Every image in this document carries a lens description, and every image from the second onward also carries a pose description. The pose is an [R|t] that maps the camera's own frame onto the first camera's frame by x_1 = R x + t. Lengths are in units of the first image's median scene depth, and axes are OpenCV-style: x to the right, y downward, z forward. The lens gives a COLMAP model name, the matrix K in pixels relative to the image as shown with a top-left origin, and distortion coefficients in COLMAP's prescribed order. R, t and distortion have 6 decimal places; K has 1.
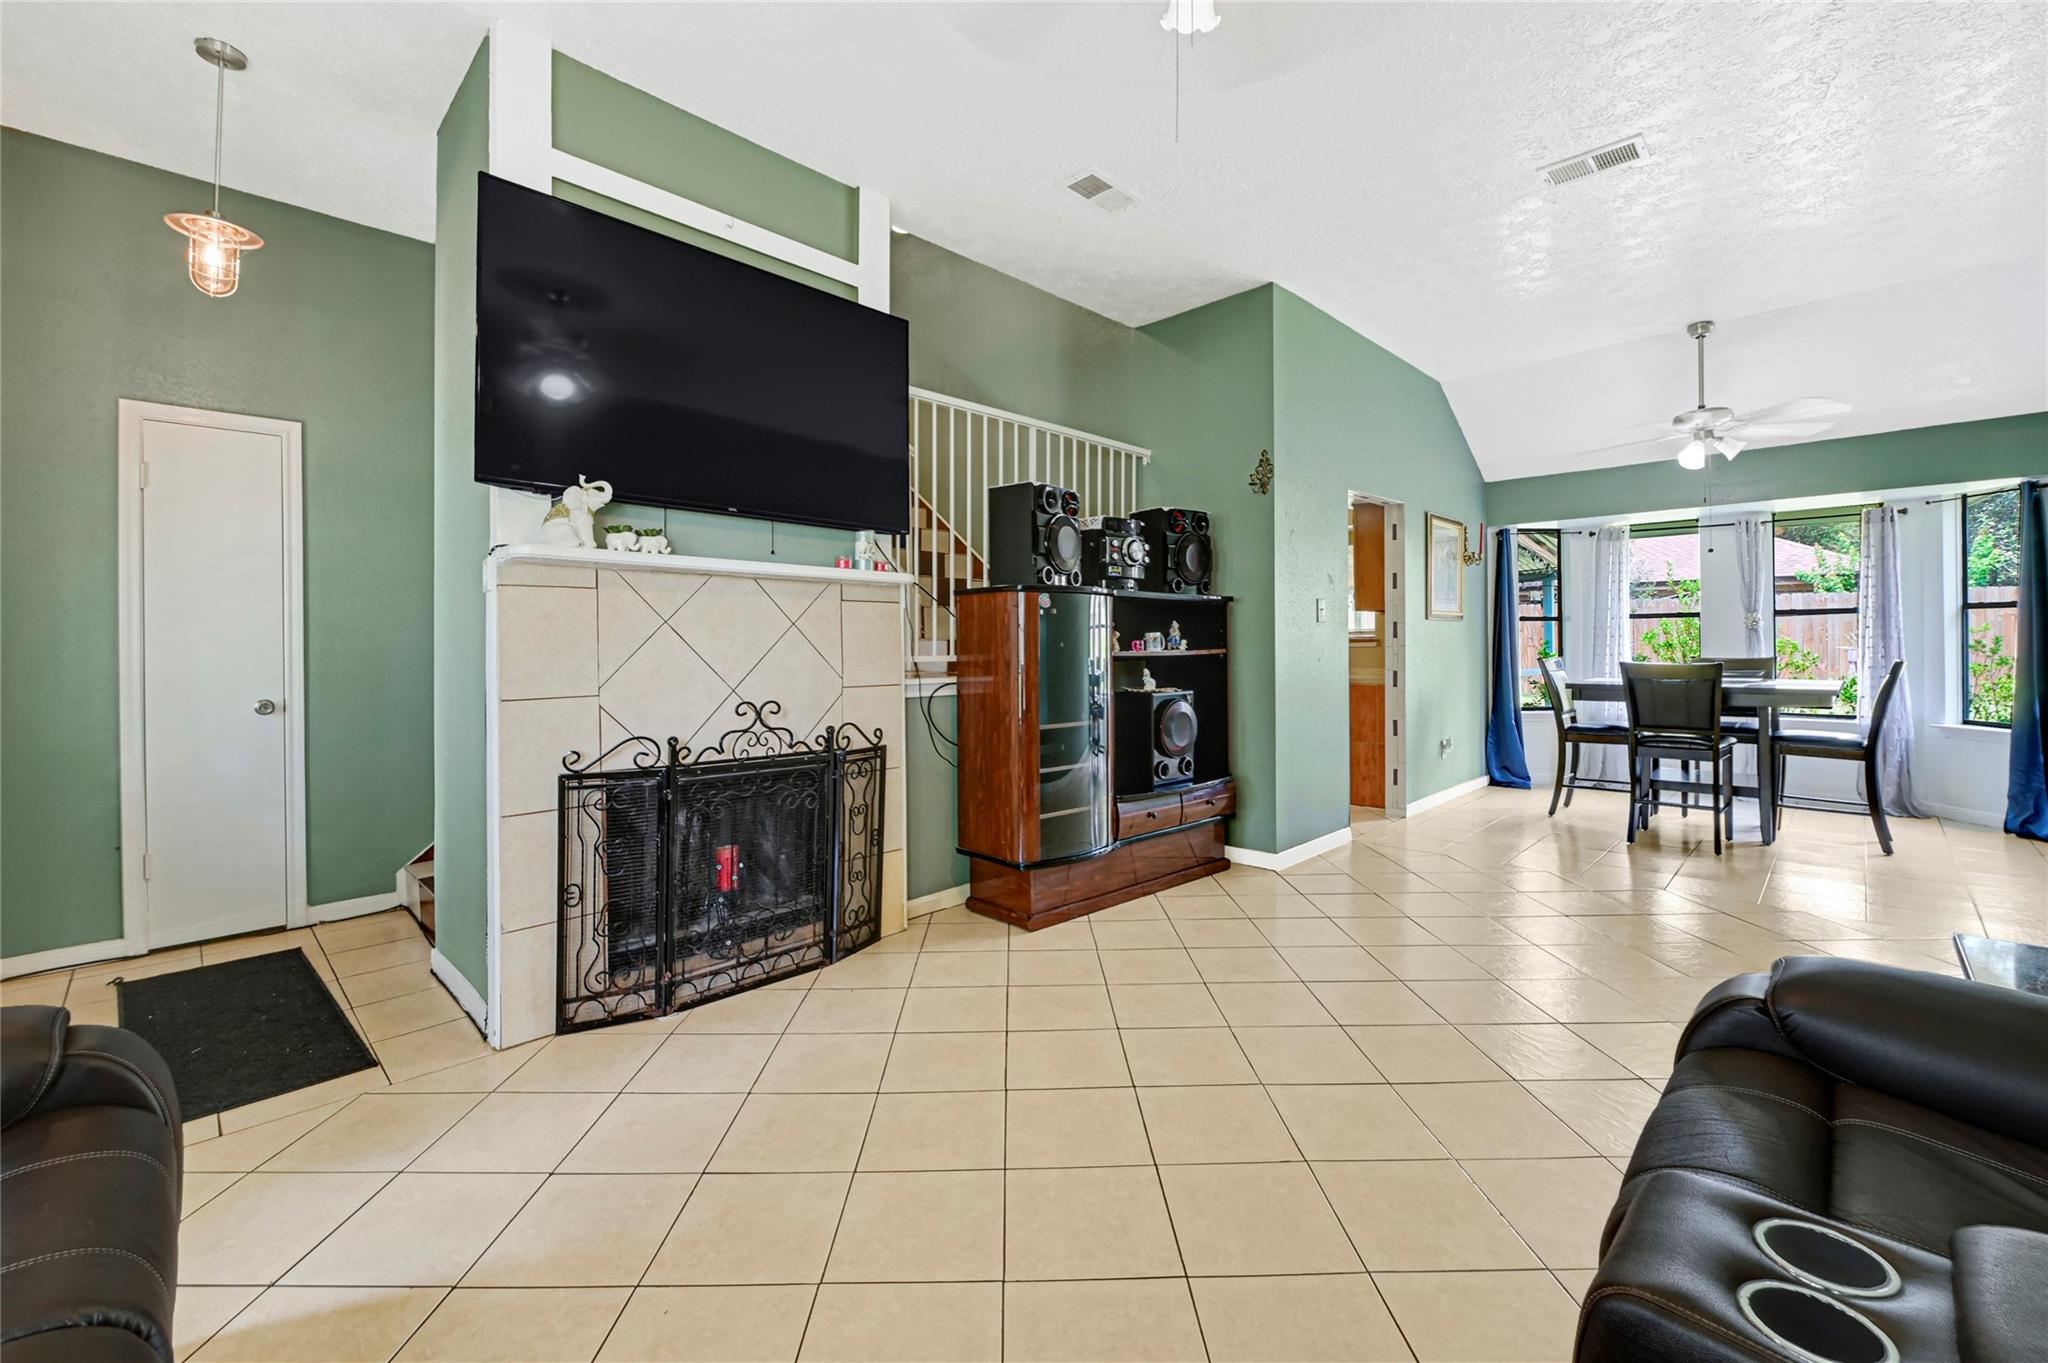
lens RADIAL K [[841.9, 0, 1004.0], [0, 841.9, 644.5], [0, 0, 1]] dist [-0.000947, -0.000976]
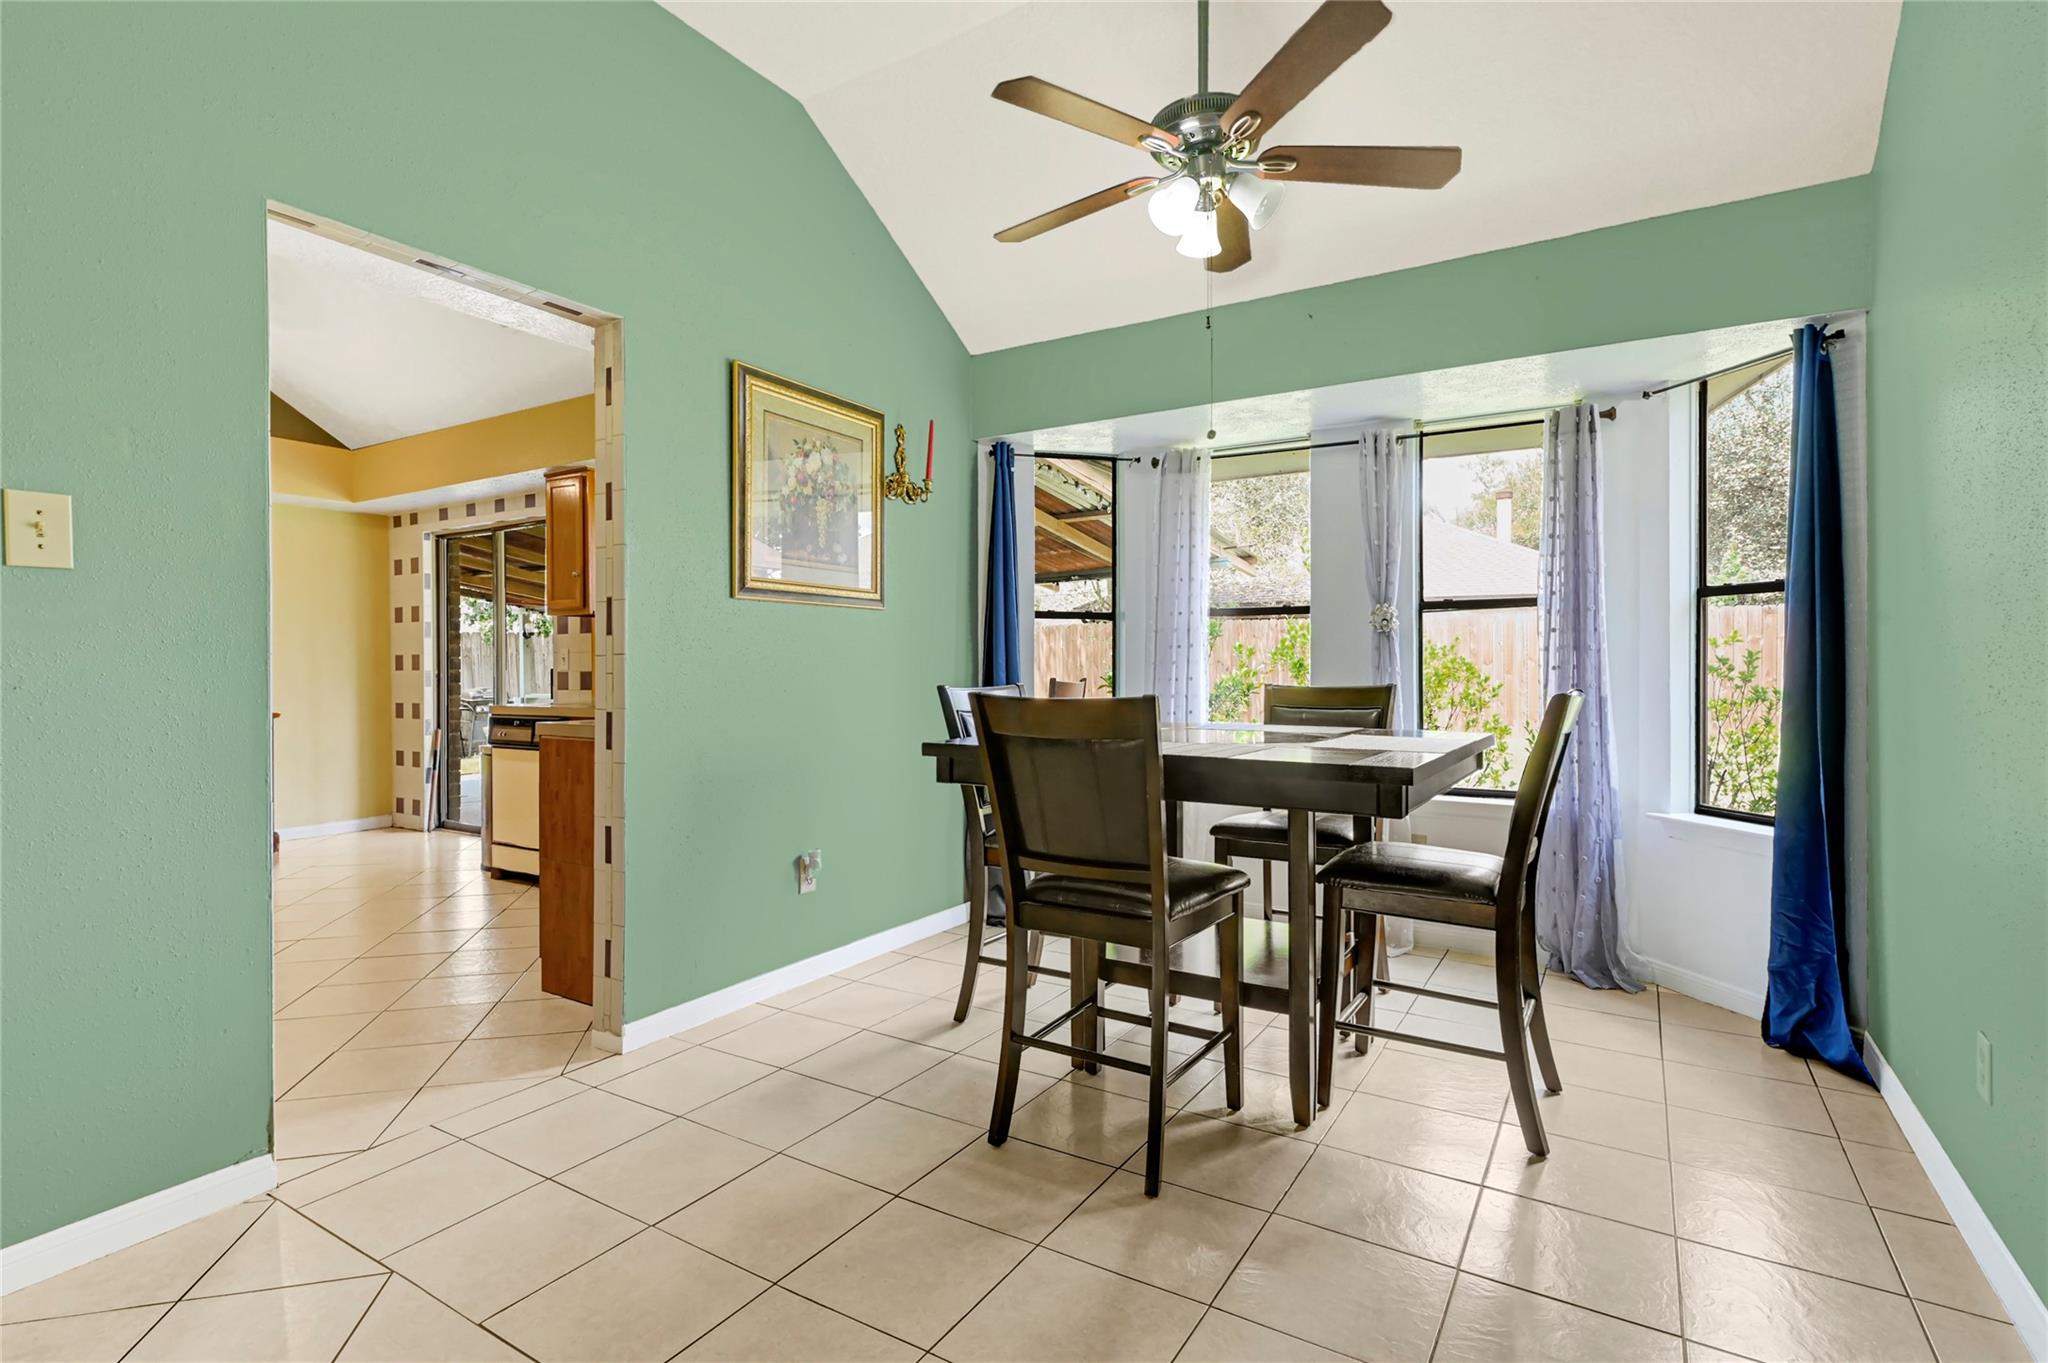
lens RADIAL K [[994.5, 0, 984.9], [0, 994.5, 668.8], [0, 0, 1]] dist [0.007387, 0.001604]
pose [[0.975610, 0.011124, 0.219228, 0.542558], [-0.011026, 0.999938, -0.001670, 0.009256], [-0.219233, -0.000788, 0.975672, 0.464346]]
